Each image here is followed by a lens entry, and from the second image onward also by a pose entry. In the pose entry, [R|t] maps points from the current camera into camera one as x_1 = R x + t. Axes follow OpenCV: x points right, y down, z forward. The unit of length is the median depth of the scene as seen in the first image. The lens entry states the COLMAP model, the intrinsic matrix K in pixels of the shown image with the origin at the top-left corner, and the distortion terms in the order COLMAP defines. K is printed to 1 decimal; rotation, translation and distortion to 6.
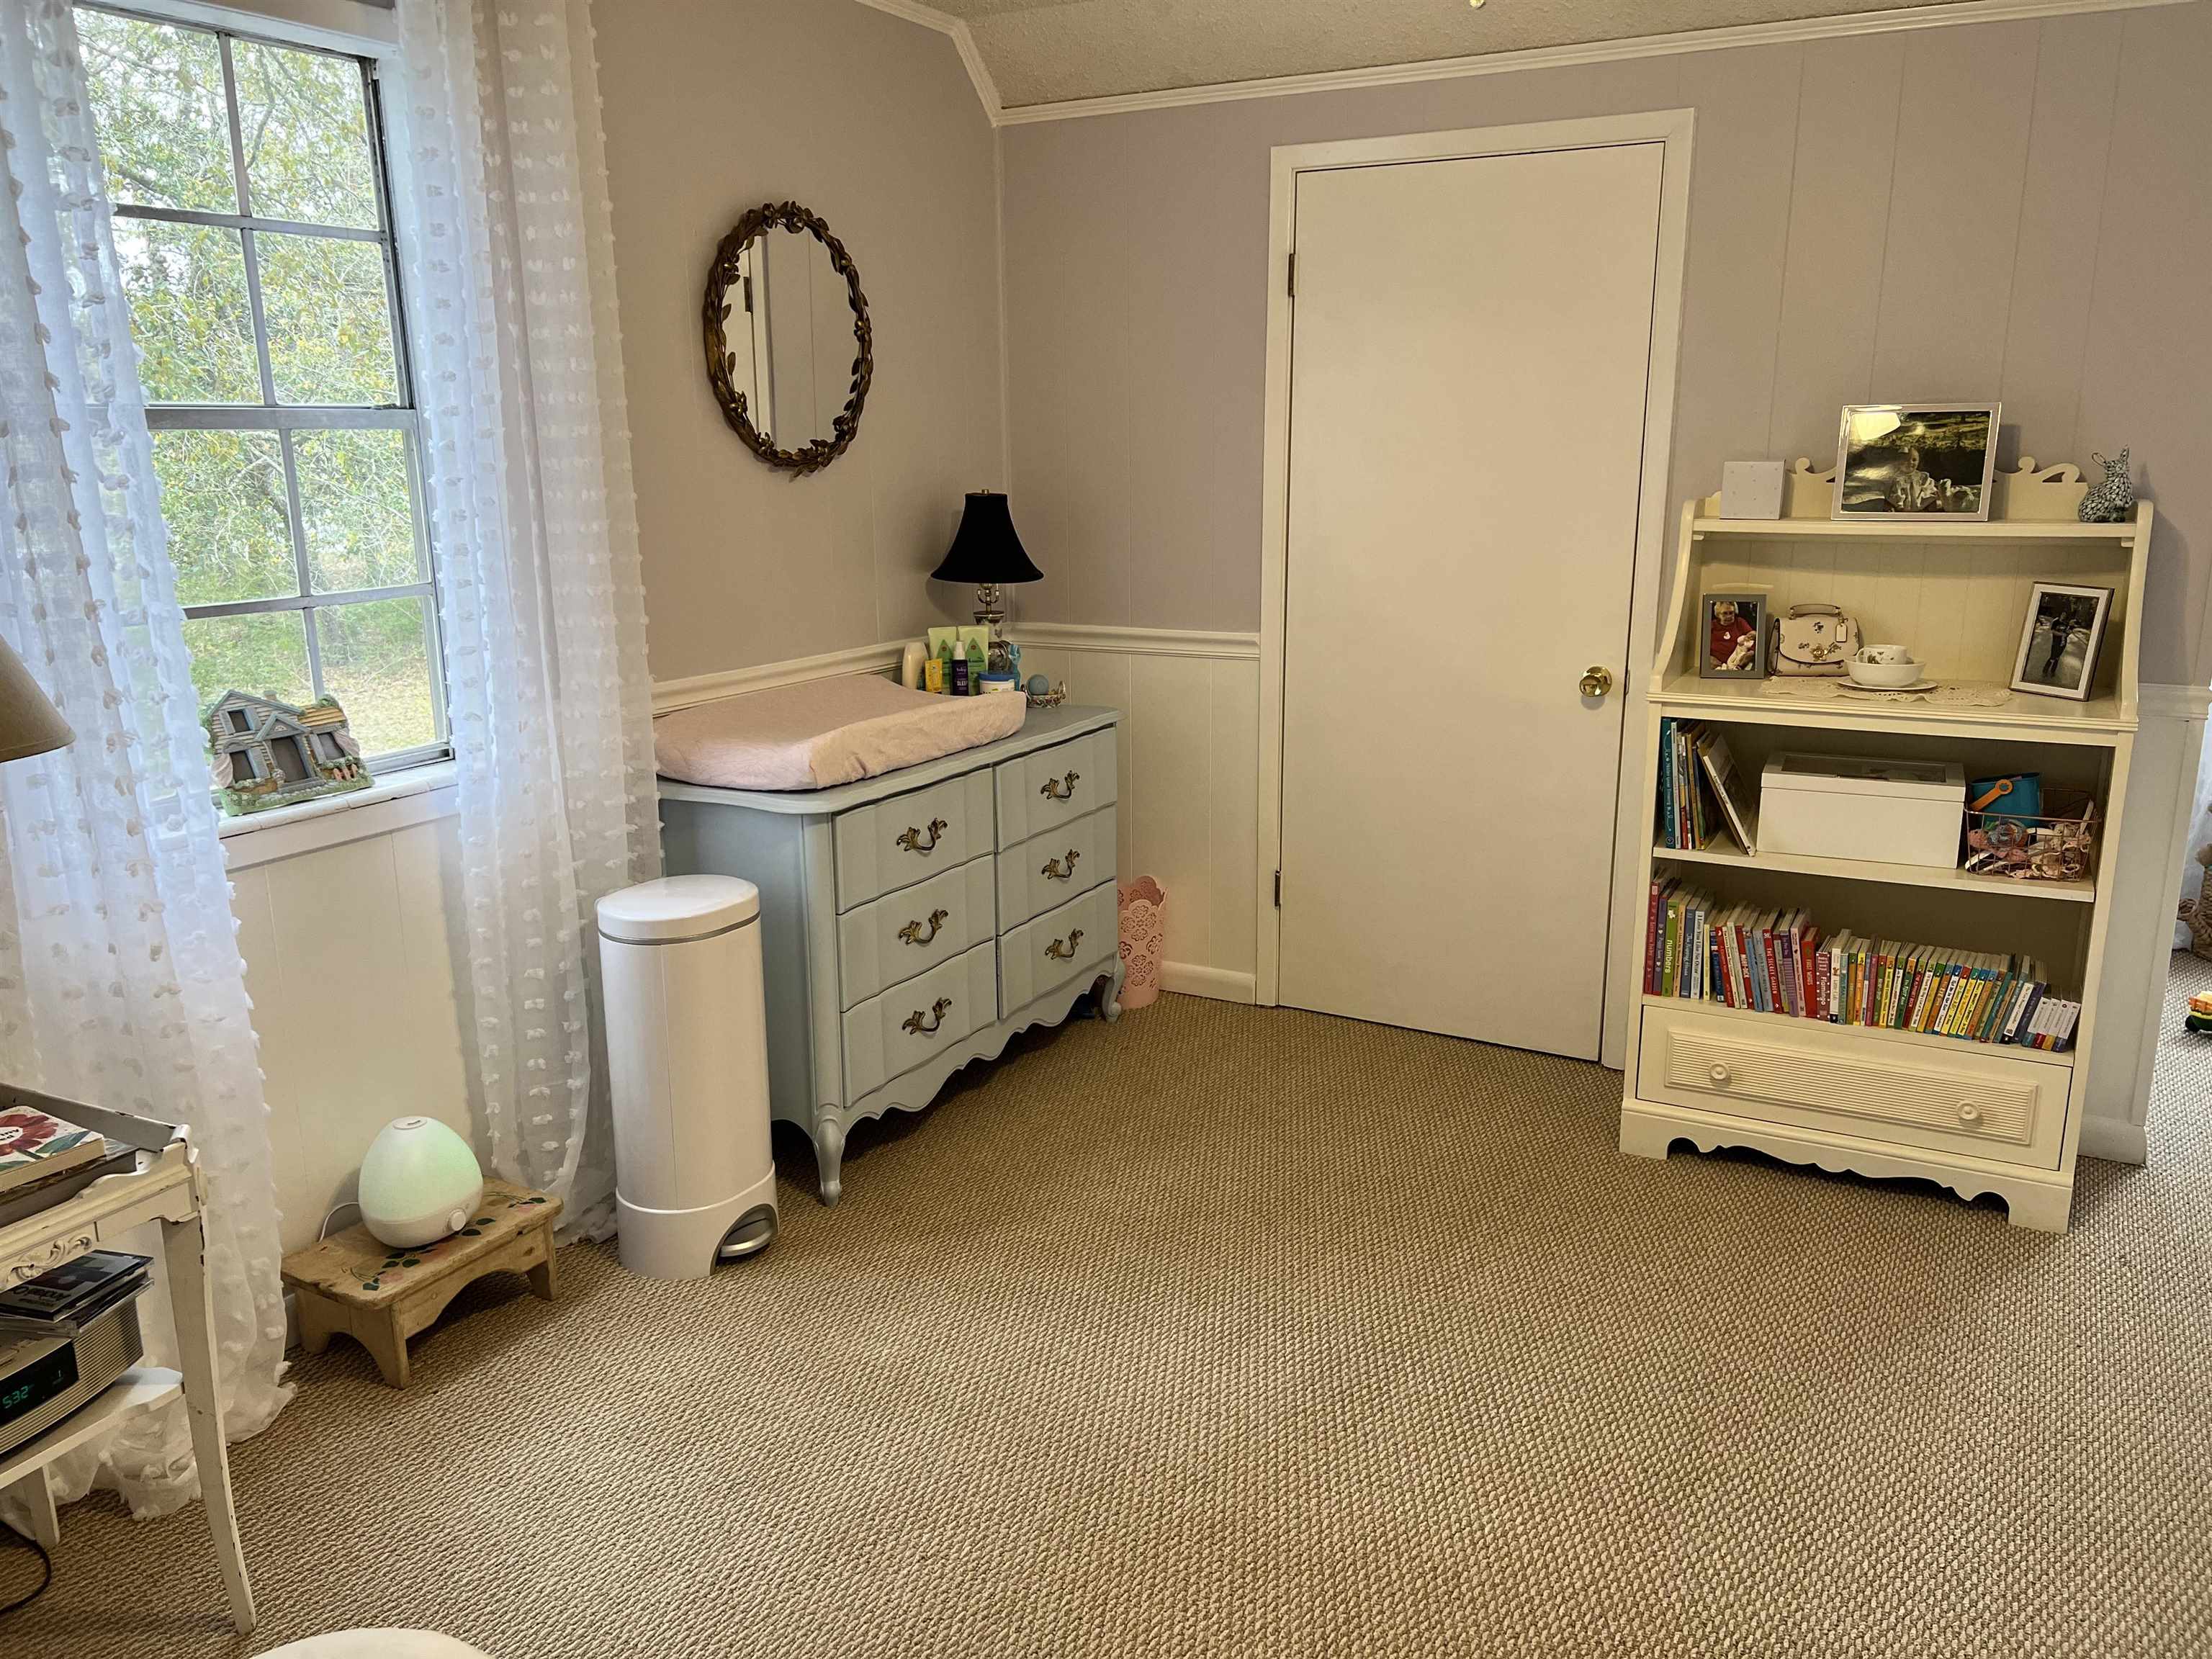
lens RADIAL K [[1648.9, 0, 1106.0], [0, 1648.9, 829.5], [0, 0, 1]] dist [0.058365, -0.071570]
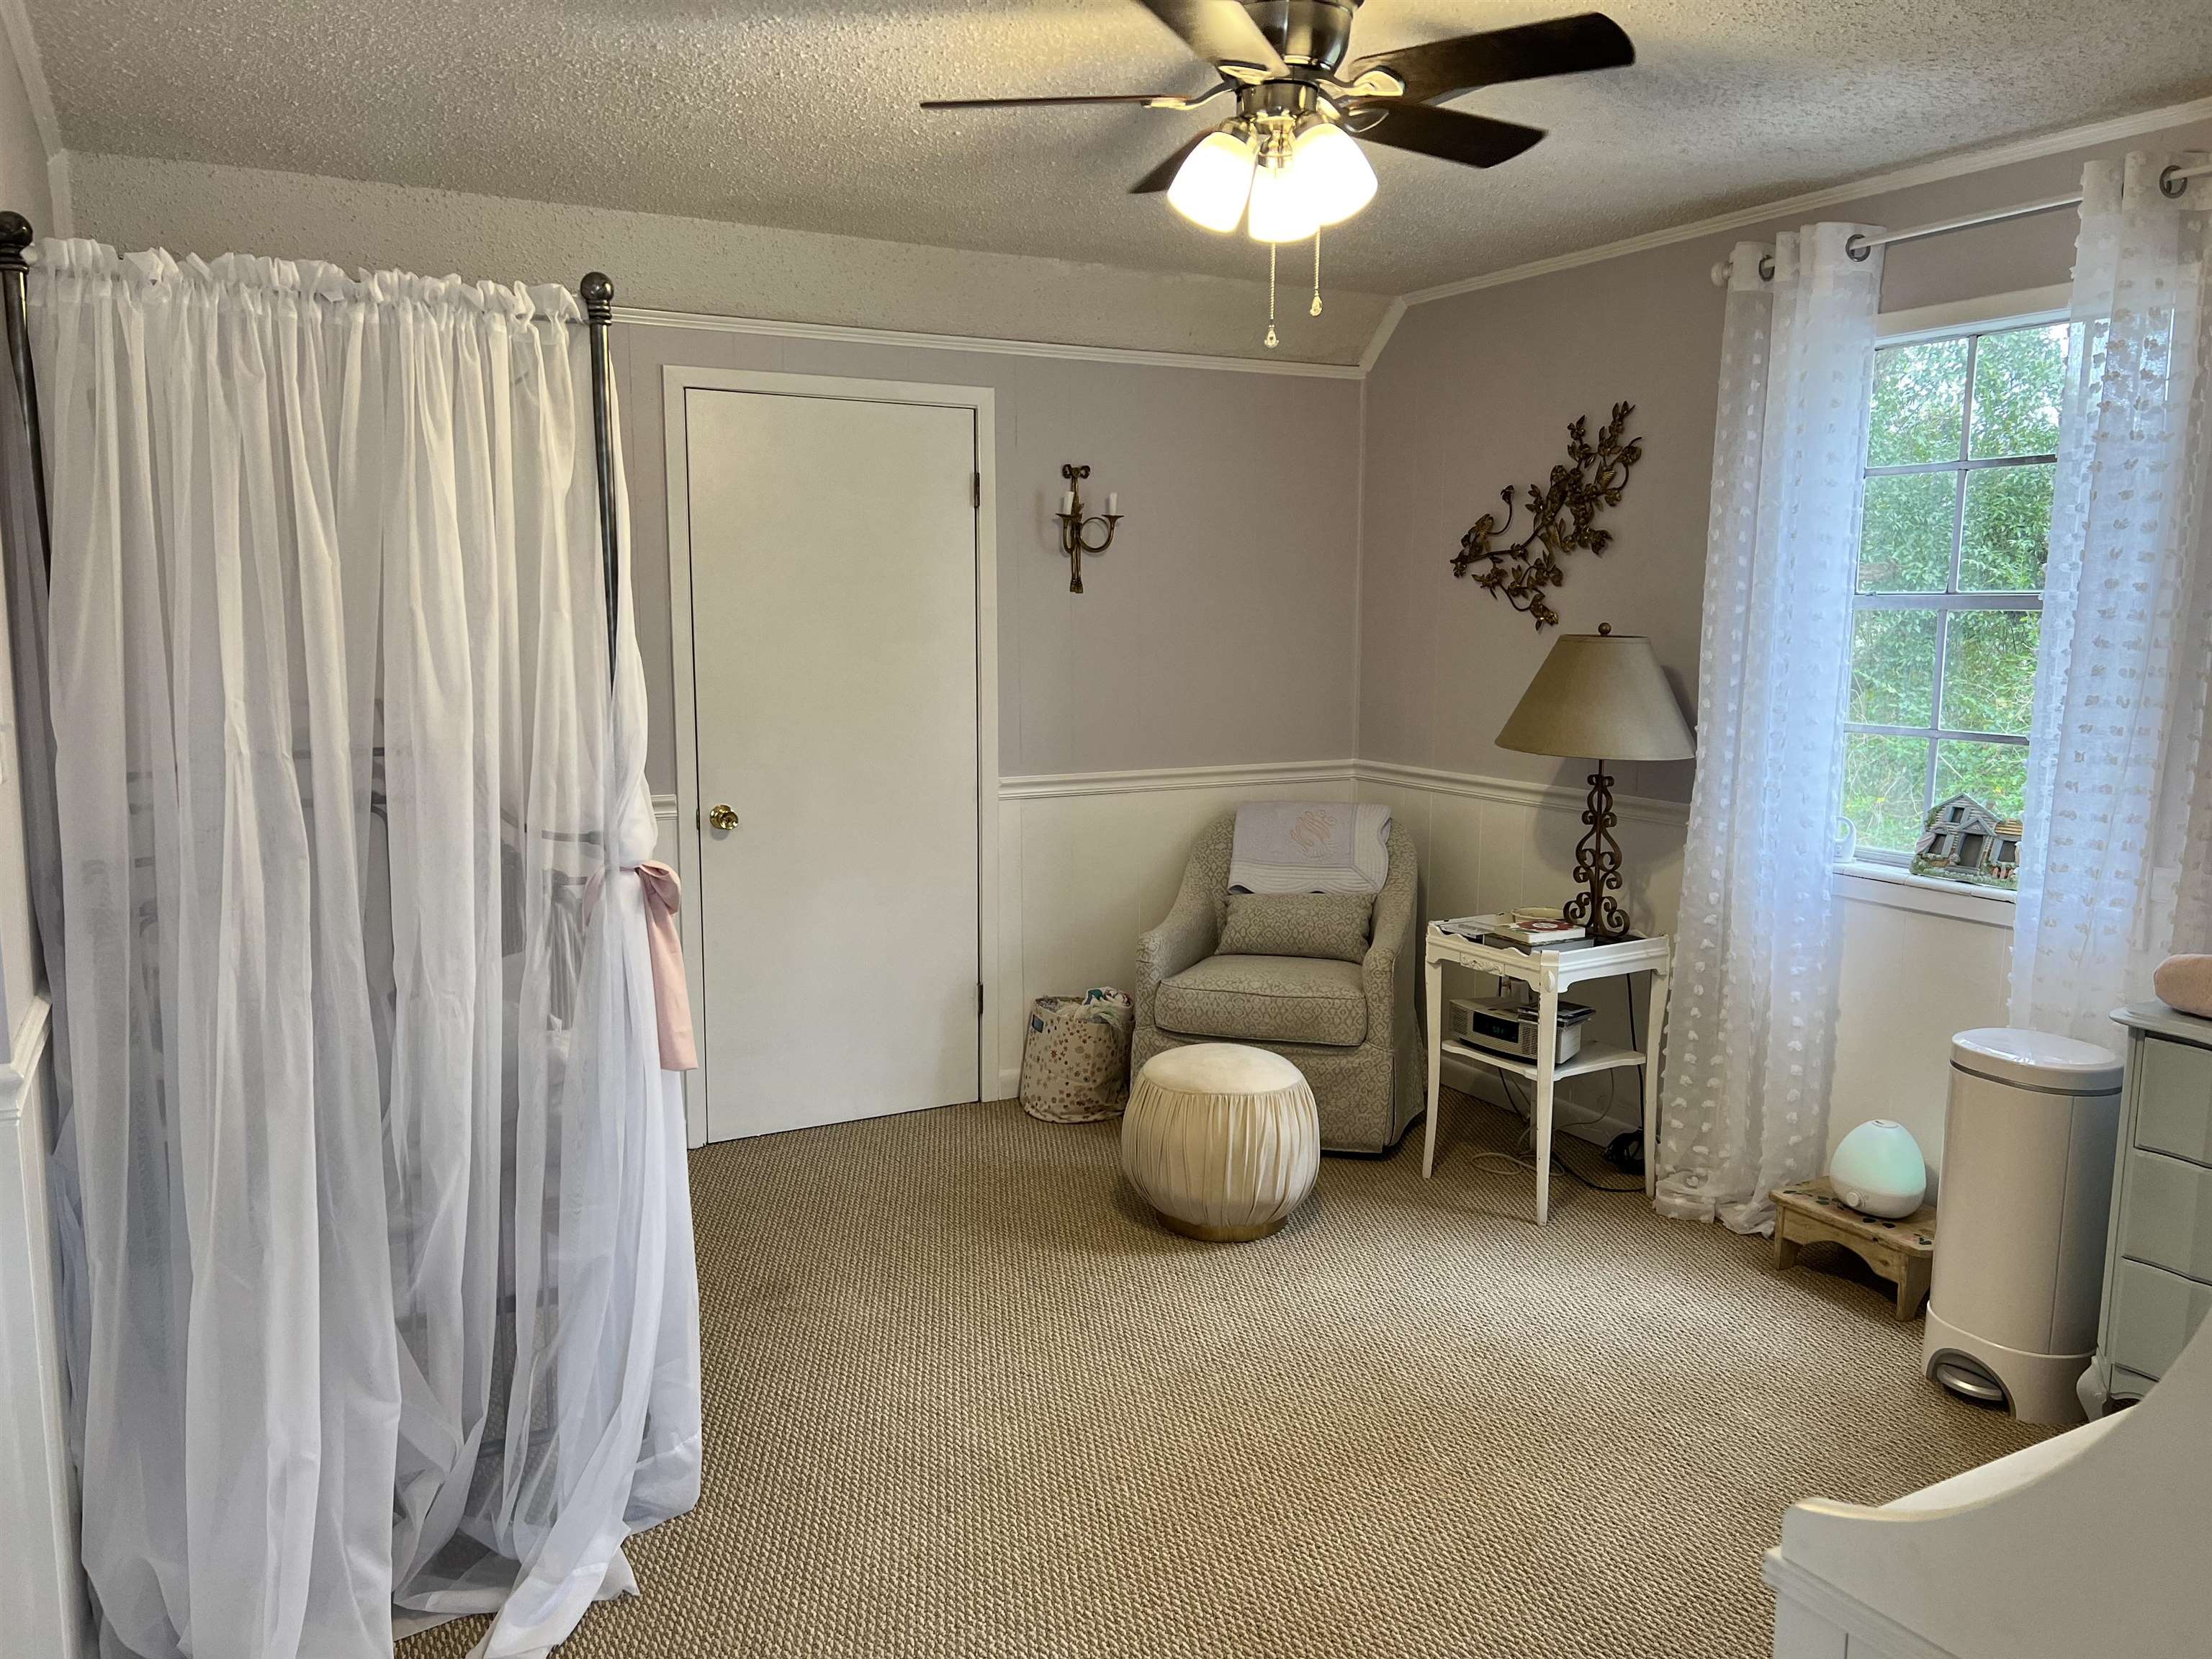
lens RADIAL K [[1648.9, 0, 1106.0], [0, 1648.9, 829.5], [0, 0, 1]] dist [0.058365, -0.071570]
pose [[-0.501947, 0.129288, -0.855181, 0.999646], [-0.200312, 0.944503, 0.260365, -0.266238], [0.841383, 0.301992, -0.448192, 1.000198]]
